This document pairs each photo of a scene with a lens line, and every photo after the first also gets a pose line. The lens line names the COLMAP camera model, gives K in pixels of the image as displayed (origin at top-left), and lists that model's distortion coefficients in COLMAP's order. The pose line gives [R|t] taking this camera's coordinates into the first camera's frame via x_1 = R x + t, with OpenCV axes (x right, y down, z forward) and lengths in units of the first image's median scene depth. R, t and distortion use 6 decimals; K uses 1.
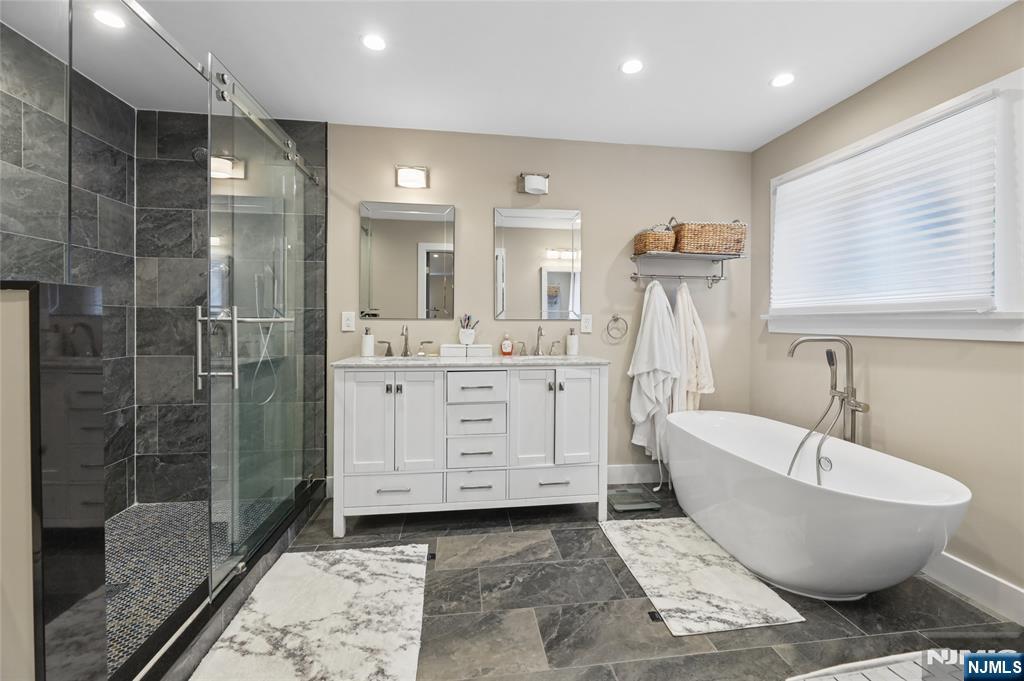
lens RADIAL K [[414.0, 0, 520.2], [0, 414.0, 321.6], [0, 0, 1]] dist [-0.001249, -0.000742]
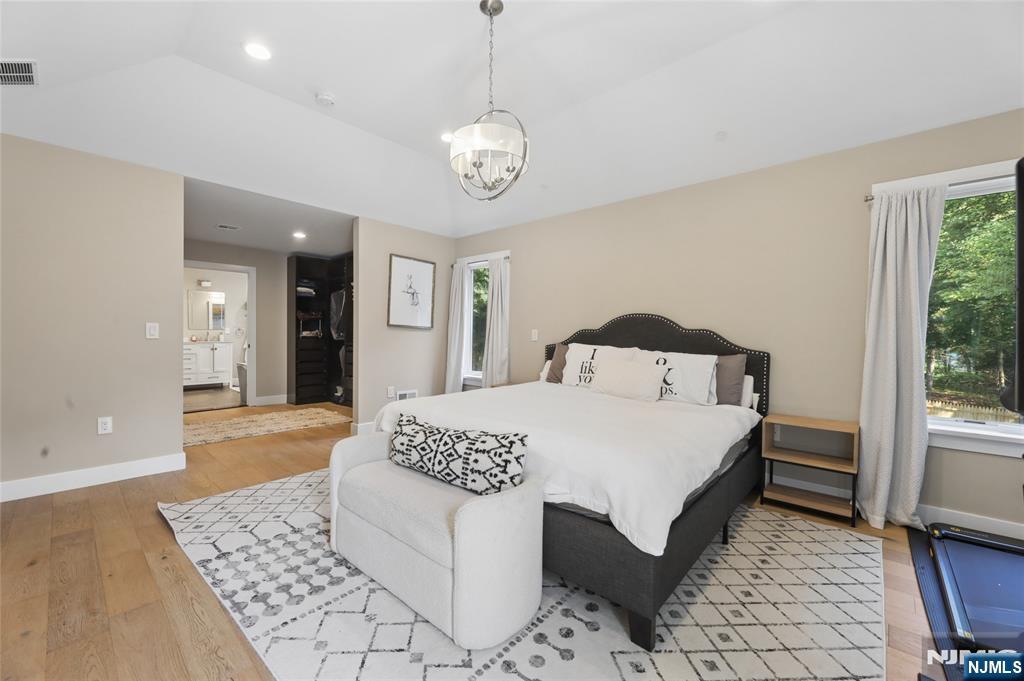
lens RADIAL K [[414.0, 0, 512.1], [0, 414.0, 341.4], [0, 0, 1]] dist [-0.001249, -0.000742]
pose [[0.773482, -0.006260, 0.633787, -0.174029], [-0.007068, 0.999804, 0.018501, 0.014634], [-0.633779, -0.018790, 0.773286, -3.208550]]
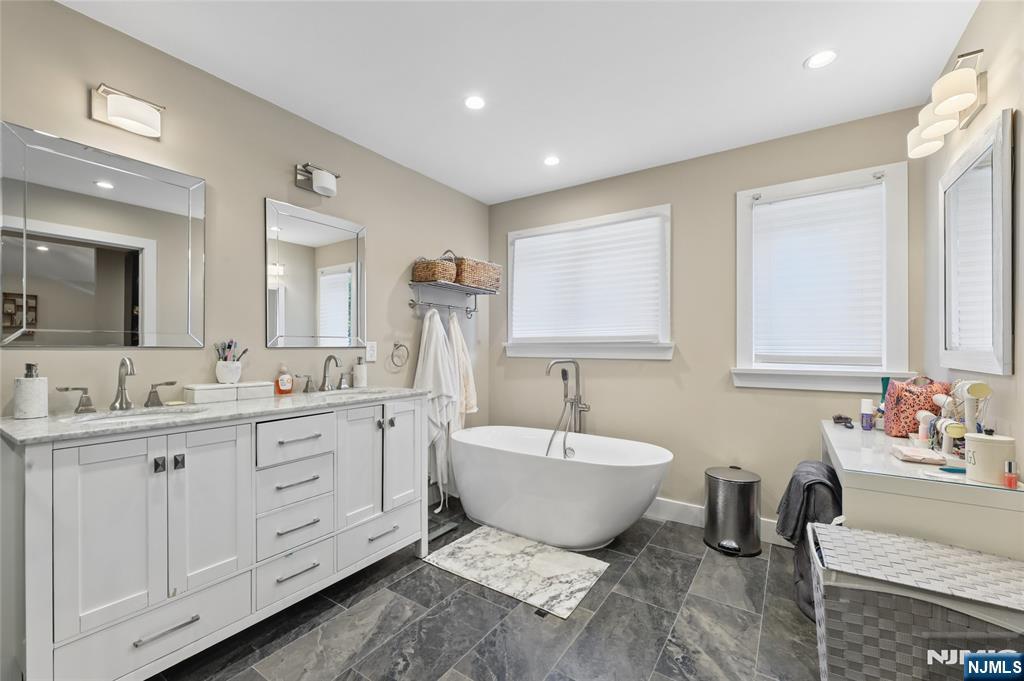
lens RADIAL K [[414.0, 0, 507.9], [0, 414.0, 348.5], [0, 0, 1]] dist [-0.001249, -0.000742]
pose [[0.682819, -0.006350, 0.730560, -0.377805], [0.004021, 0.999980, 0.004933, -0.006003], [-0.730576, -0.000431, 0.682831, 0.207114]]
